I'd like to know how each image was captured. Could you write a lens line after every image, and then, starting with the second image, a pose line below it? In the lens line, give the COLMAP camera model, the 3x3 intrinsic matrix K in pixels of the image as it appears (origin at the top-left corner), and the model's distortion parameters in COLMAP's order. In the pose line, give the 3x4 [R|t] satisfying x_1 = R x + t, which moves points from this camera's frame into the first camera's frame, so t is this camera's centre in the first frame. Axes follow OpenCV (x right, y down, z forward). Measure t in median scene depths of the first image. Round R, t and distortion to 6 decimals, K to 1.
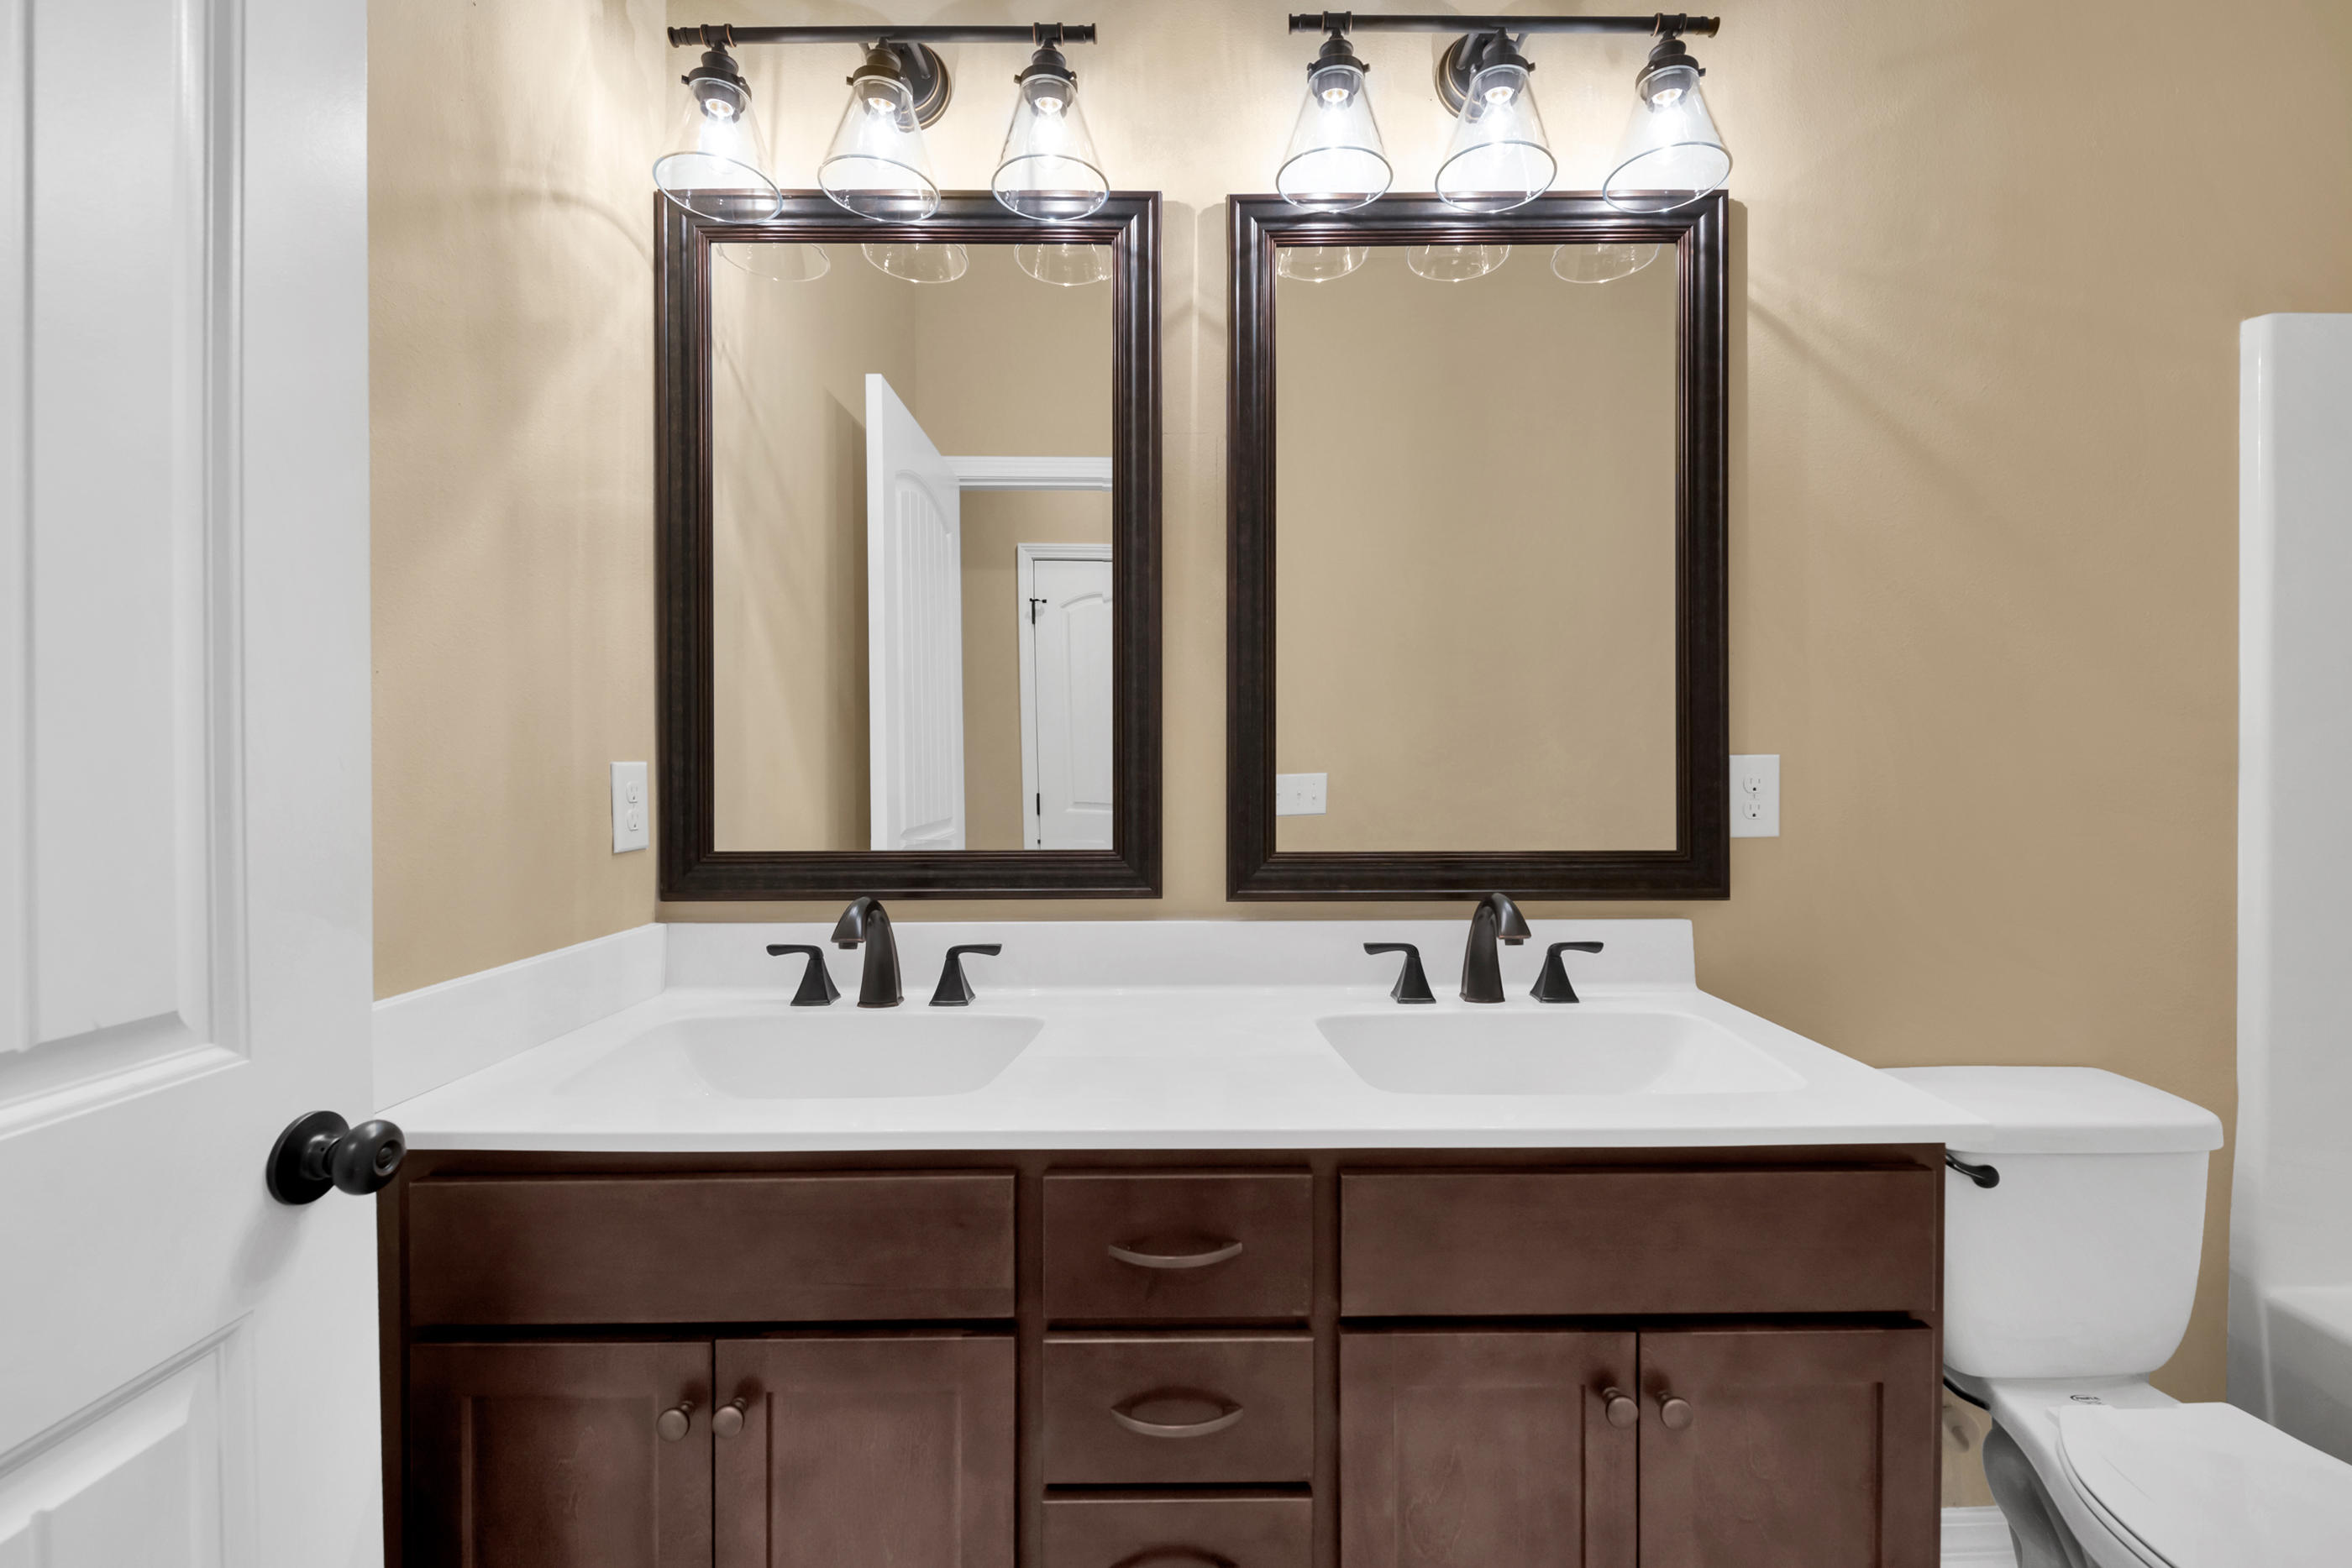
lens RADIAL K [[992.9, 0, 1181.4], [0, 992.9, 784.9], [0, 0, 1]] dist [-0.000588, -0.000851]
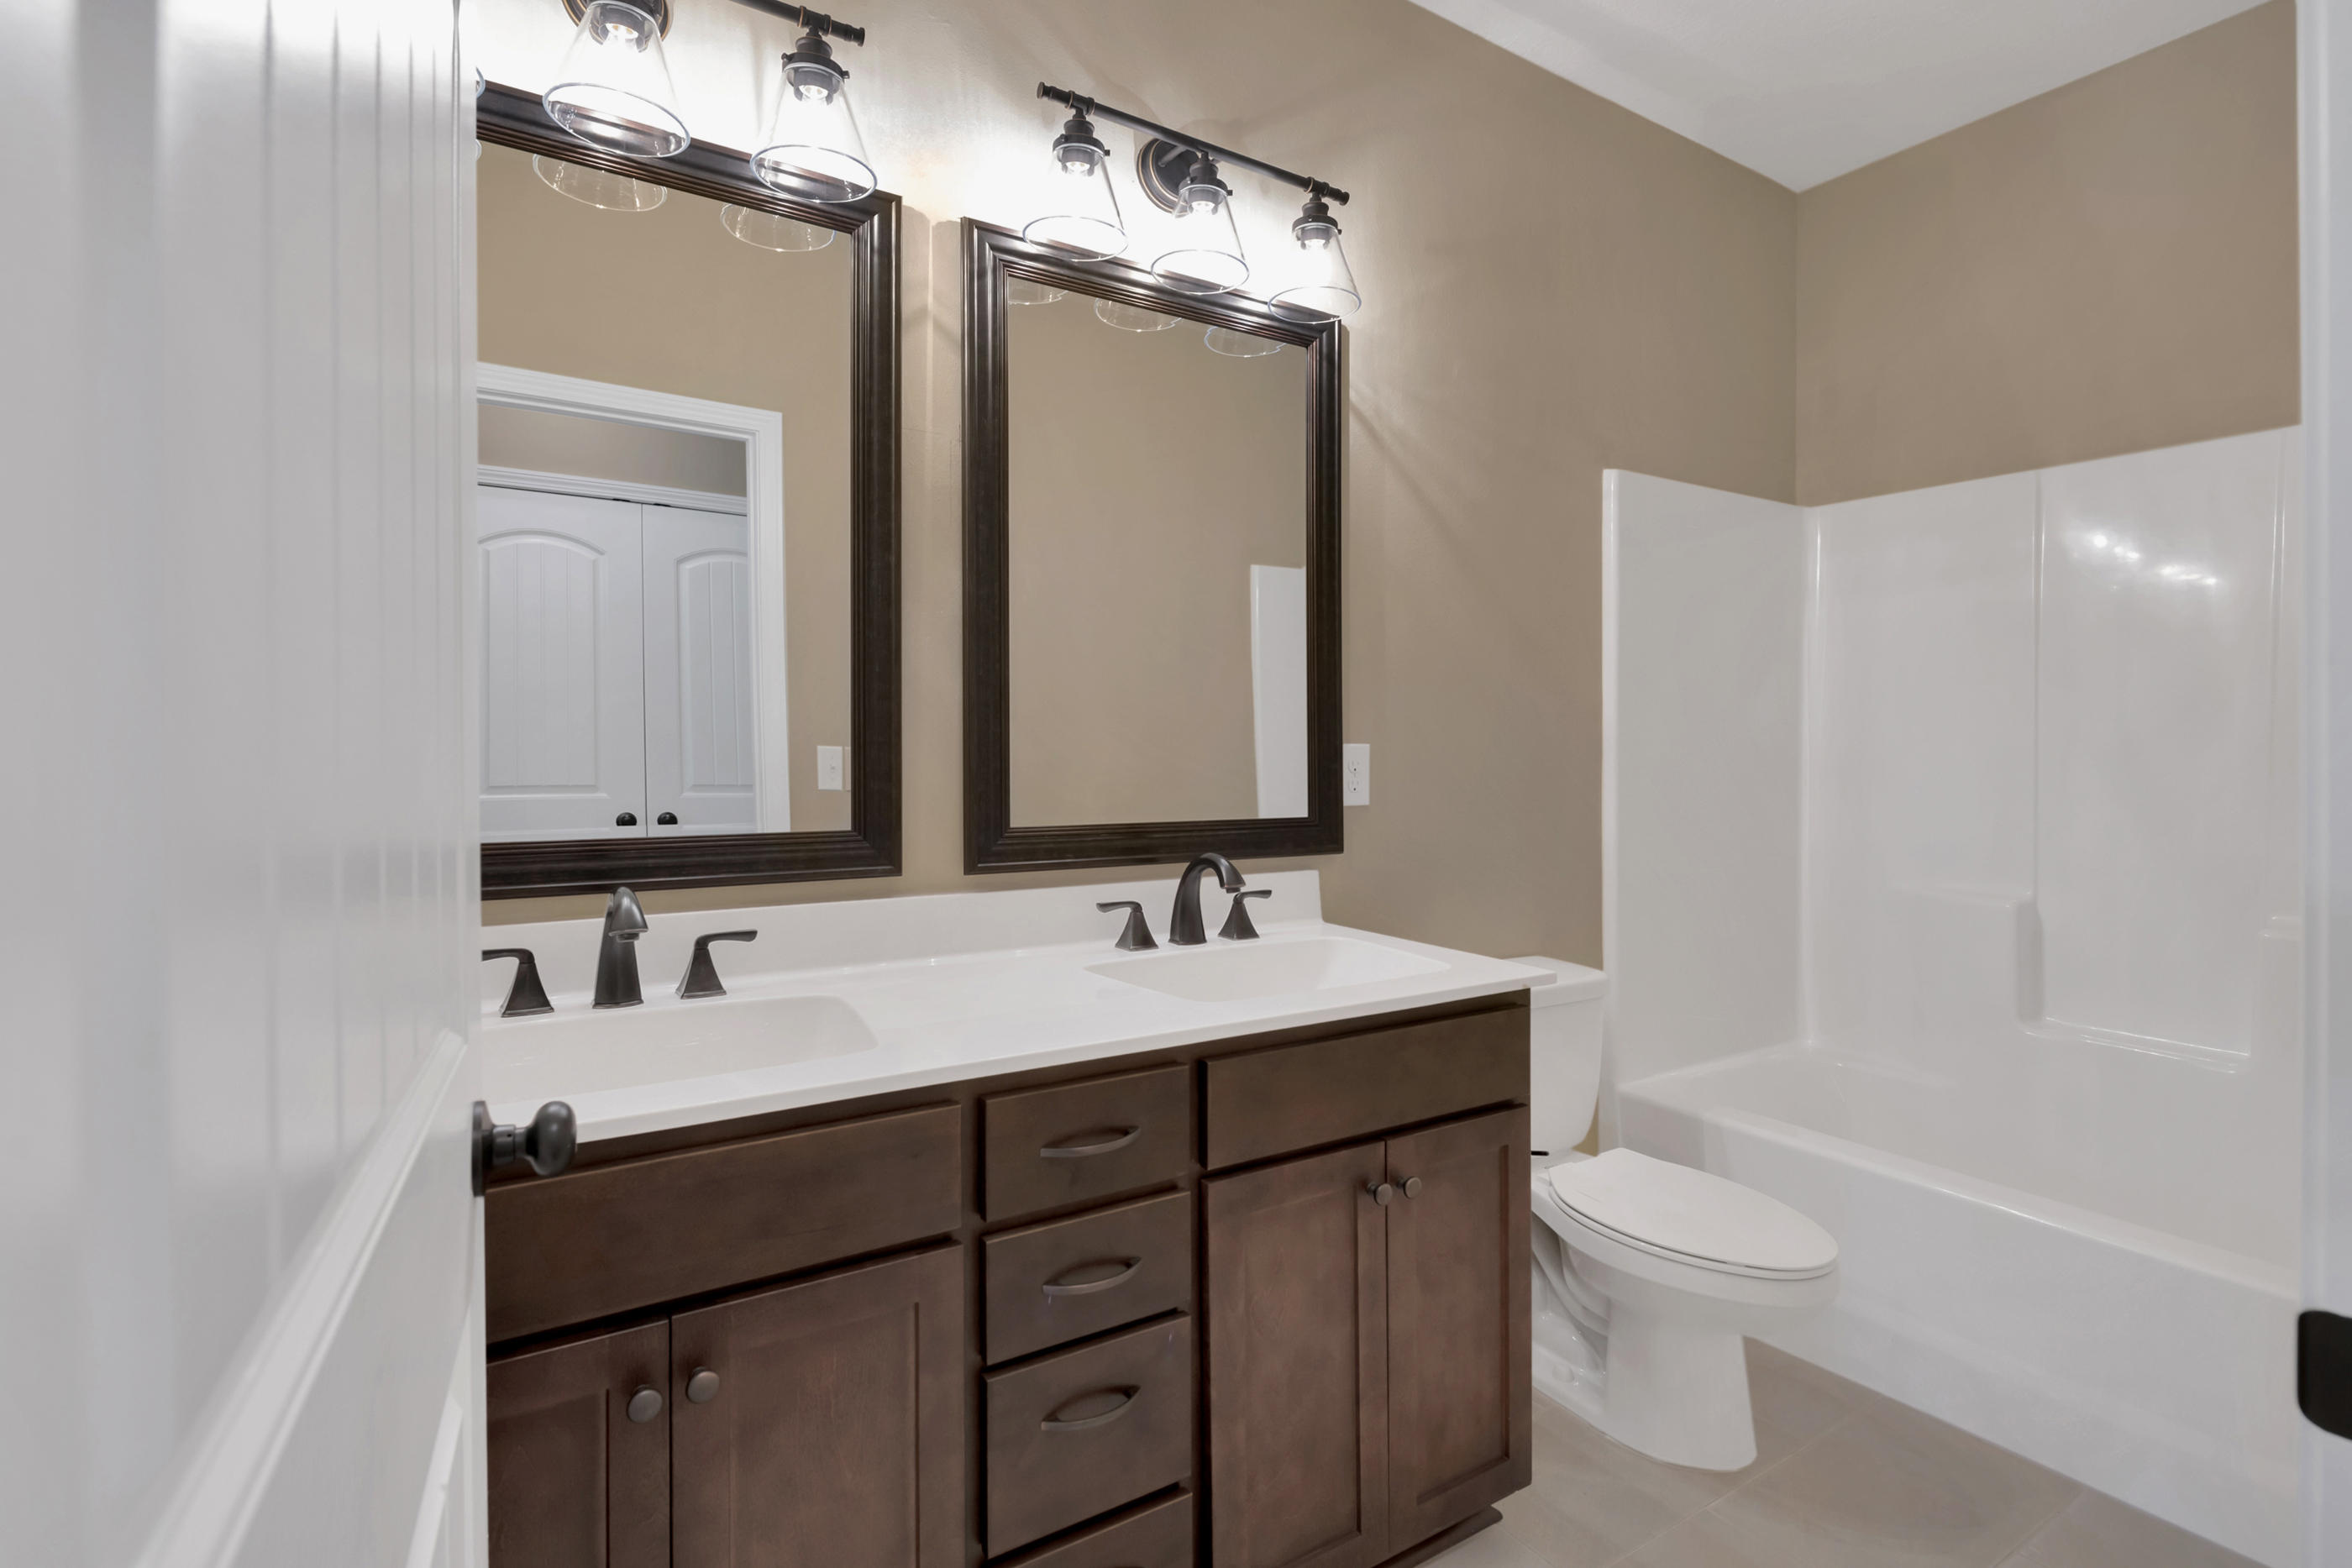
lens RADIAL K [[1100.3, 0, 1170.8], [0, 1100.3, 756.5], [0, 0, 1]] dist [0.022842, 0.000352]
pose [[0.861145, 0.004901, 0.508336, -0.391719], [0.000344, 0.999948, -0.010223, 0.001797], [-0.508360, 0.008978, 0.861098, -0.148341]]
